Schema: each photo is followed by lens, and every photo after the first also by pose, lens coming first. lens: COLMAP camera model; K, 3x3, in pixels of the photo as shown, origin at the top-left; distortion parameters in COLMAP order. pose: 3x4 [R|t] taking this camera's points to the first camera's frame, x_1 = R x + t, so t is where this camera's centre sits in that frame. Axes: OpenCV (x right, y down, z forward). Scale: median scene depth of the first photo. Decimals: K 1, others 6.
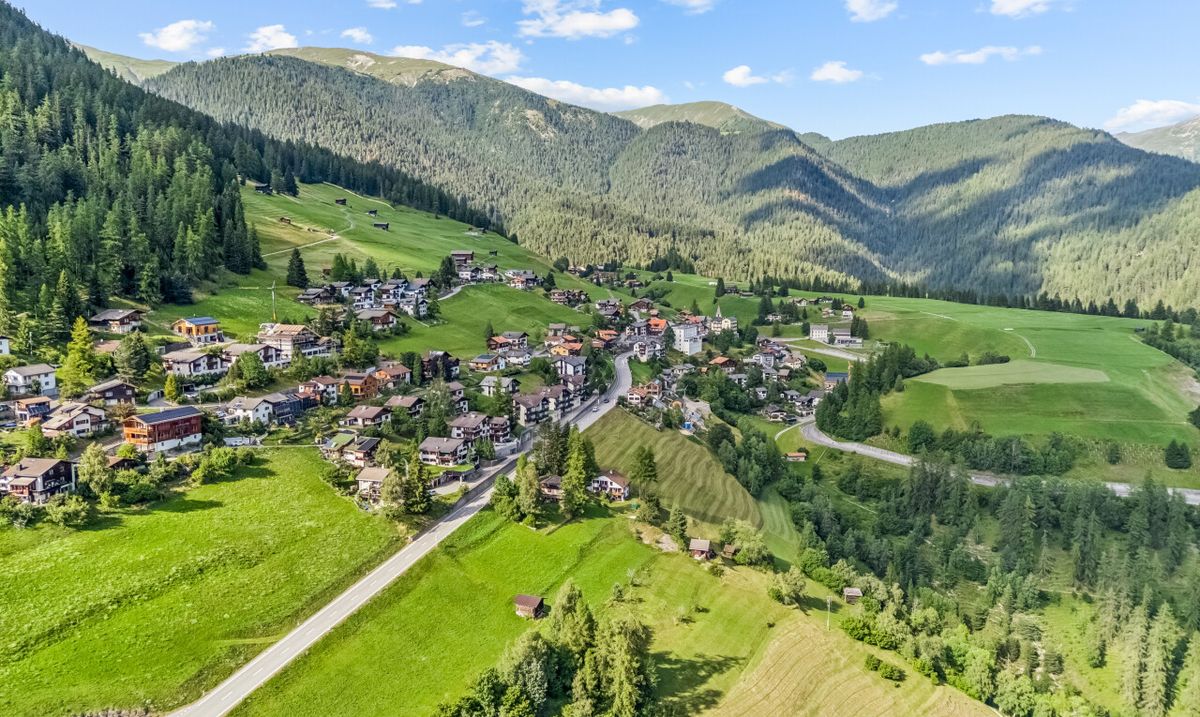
lens RADIAL K [[982.7, 0, 600.0], [0, 982.7, 358.5], [0, 0, 1]] dist [0.115411, -0.004996]
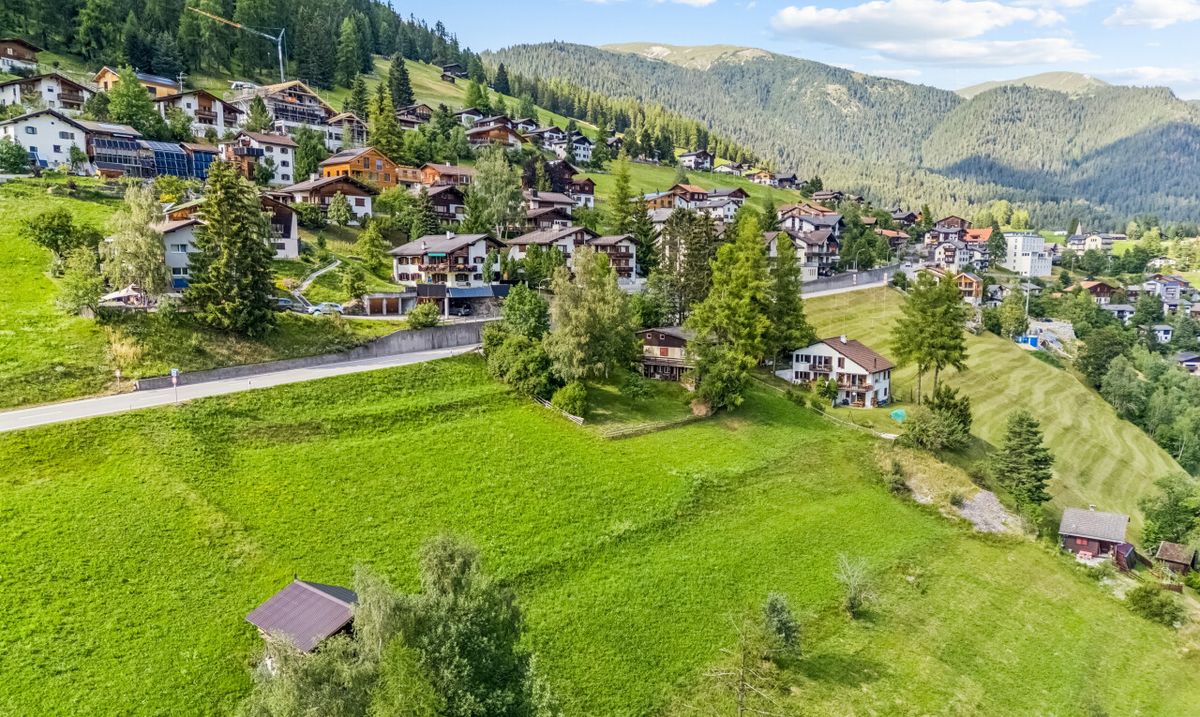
lens RADIAL K [[883.1, 0, 594.9], [0, 883.1, 398.3], [0, 0, 1]] dist [0.036389, -0.005193]
pose [[0.941203, 0.044242, -0.334933, 0.022716], [-0.044224, 0.998992, 0.007685, 0.083868], [0.334936, 0.007579, 0.942210, 0.364688]]
